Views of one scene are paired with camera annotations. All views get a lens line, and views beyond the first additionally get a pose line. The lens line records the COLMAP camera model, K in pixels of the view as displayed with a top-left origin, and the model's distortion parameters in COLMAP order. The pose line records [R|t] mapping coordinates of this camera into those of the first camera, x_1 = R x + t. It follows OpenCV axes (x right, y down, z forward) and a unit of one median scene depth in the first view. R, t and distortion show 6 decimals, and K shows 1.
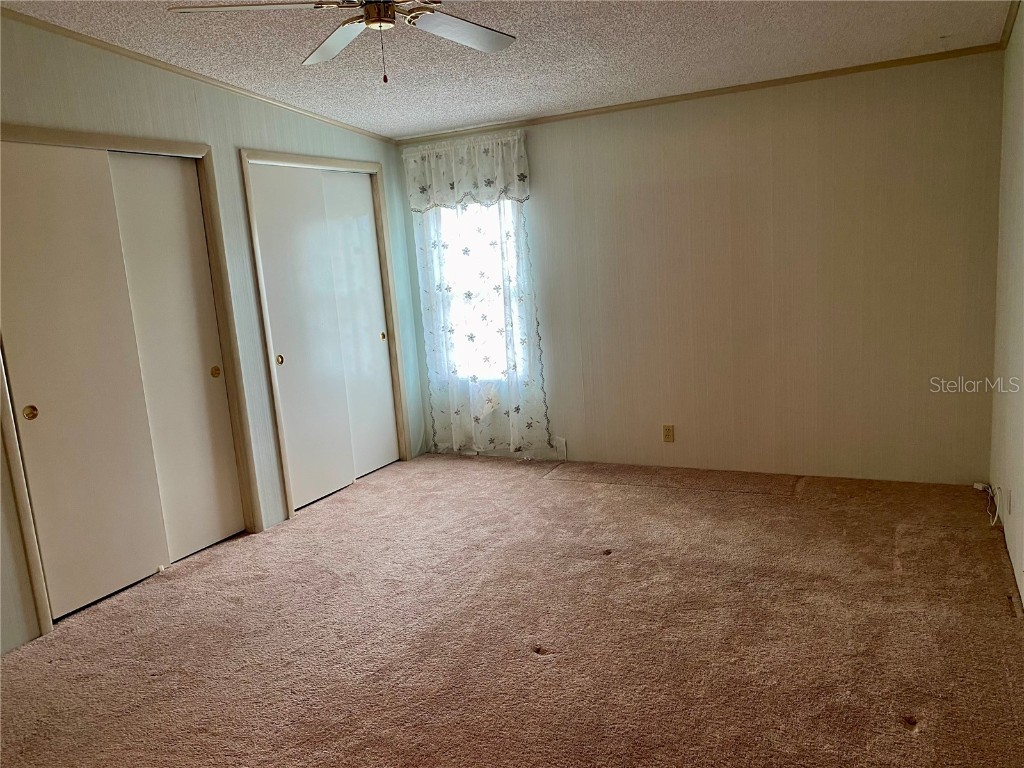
lens RADIAL K [[790.7, 0, 512.0], [0, 790.7, 384.0], [0, 0, 1]] dist [0.072355, -0.114536]
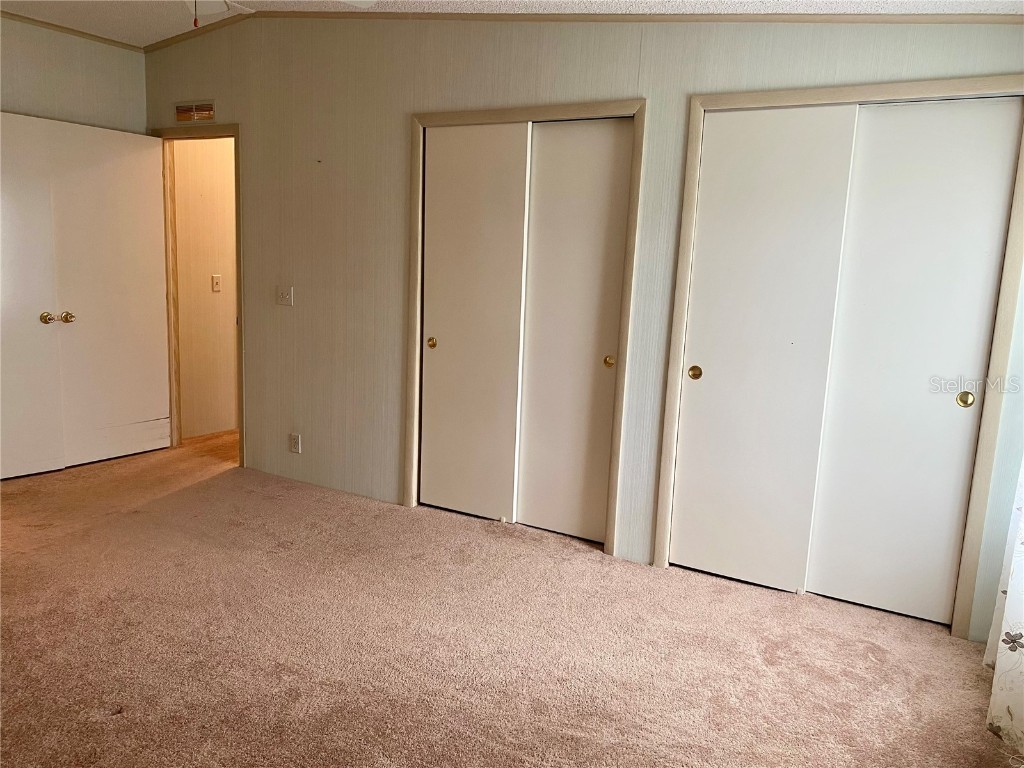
lens RADIAL K [[790.7, 0, 512.0], [0, 790.7, 384.0], [0, 0, 1]] dist [0.072355, -0.114536]
pose [[-0.058895, 0.233674, -0.970530, 0.493324], [-0.203147, 0.949068, 0.240835, -0.179315], [0.977375, 0.211345, -0.008425, 0.895316]]
